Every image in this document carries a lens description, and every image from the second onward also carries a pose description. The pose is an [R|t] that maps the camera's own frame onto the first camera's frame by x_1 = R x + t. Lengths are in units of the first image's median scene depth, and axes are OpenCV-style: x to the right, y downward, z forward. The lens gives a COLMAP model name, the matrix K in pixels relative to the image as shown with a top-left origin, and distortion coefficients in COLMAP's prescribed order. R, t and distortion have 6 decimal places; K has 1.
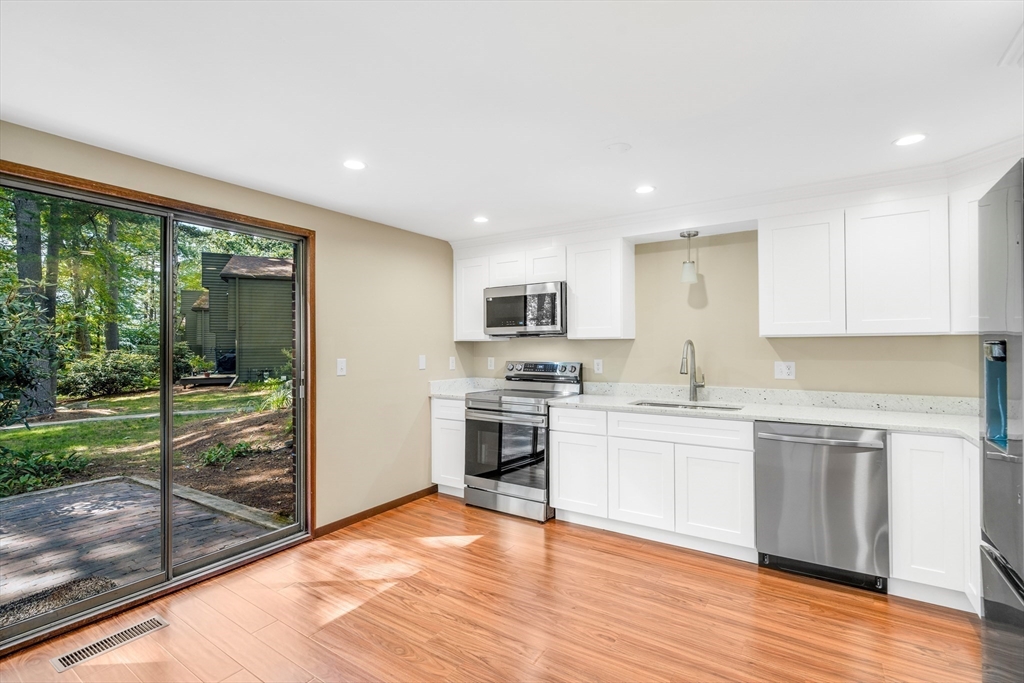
lens RADIAL K [[470.7, 0, 512.0], [0, 470.7, 341.5], [0, 0, 1]] dist [-0.000875, -0.000052]
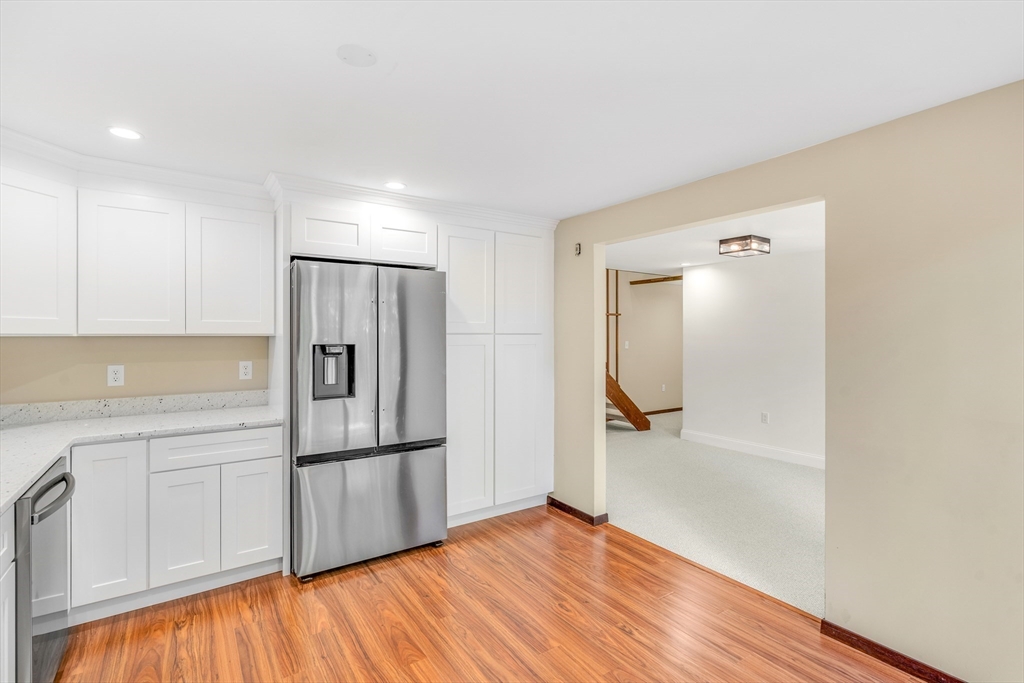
lens RADIAL K [[476.1, 0, 511.1], [0, 476.1, 335.9], [0, 0, 1]] dist [-0.002729, -0.000222]
pose [[-0.922265, 0.007986, 0.386476, -0.183860], [0.004041, 0.999931, -0.011020, -0.001427], [-0.386537, -0.008602, -0.922234, 1.073344]]
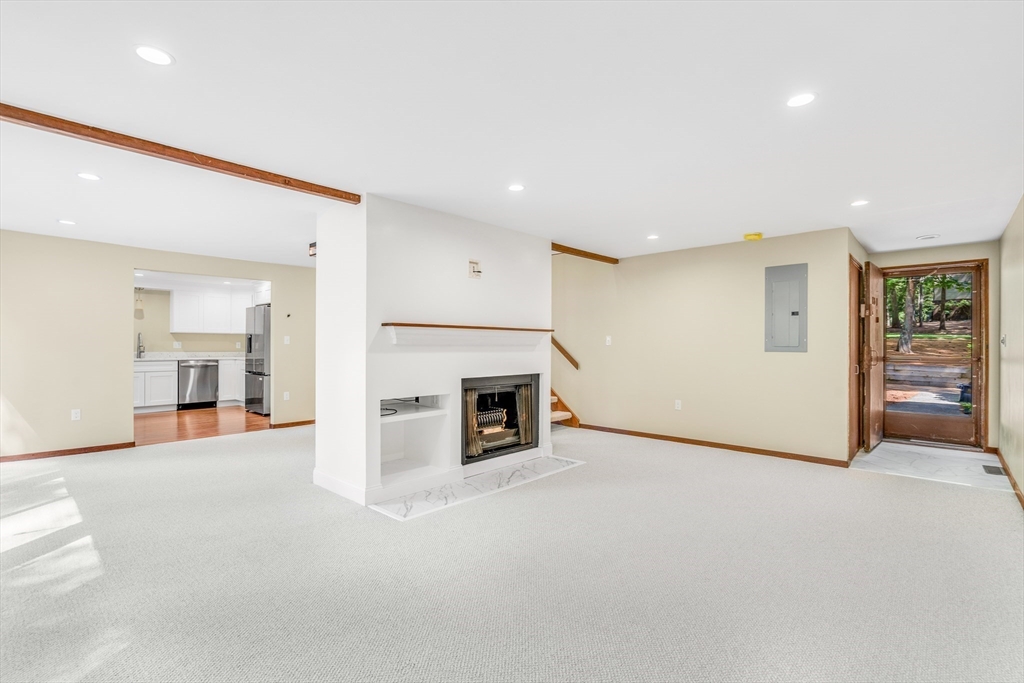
lens RADIAL K [[470.7, 0, 512.0], [0, 470.7, 341.5], [0, 0, 1]] dist [-0.000875, -0.000052]
pose [[0.171326, 0.010300, 0.985161, -1.756641], [-0.017152, 0.999825, -0.007470, 0.028972], [-0.985065, -0.015617, 0.171473, -1.355984]]
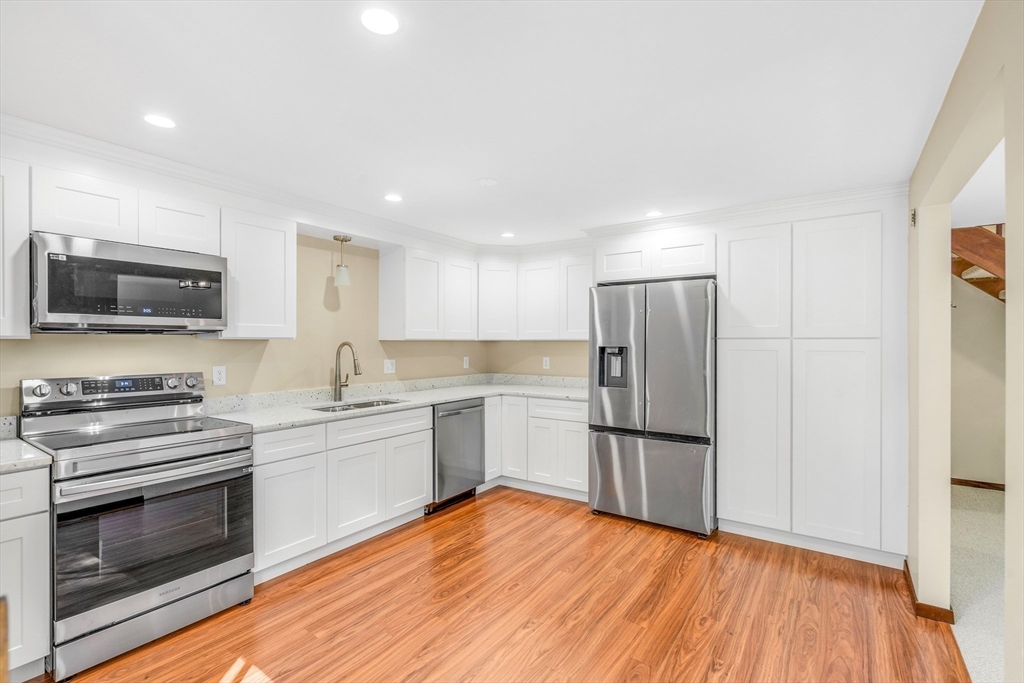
lens RADIAL K [[470.7, 0, 512.0], [0, 470.7, 341.5], [0, 0, 1]] dist [-0.000875, -0.000052]
pose [[0.030305, 0.005449, 0.999526, -0.675043], [-0.009157, 0.999945, -0.005173, -0.001635], [-0.999499, -0.008996, 0.030353, 0.637998]]
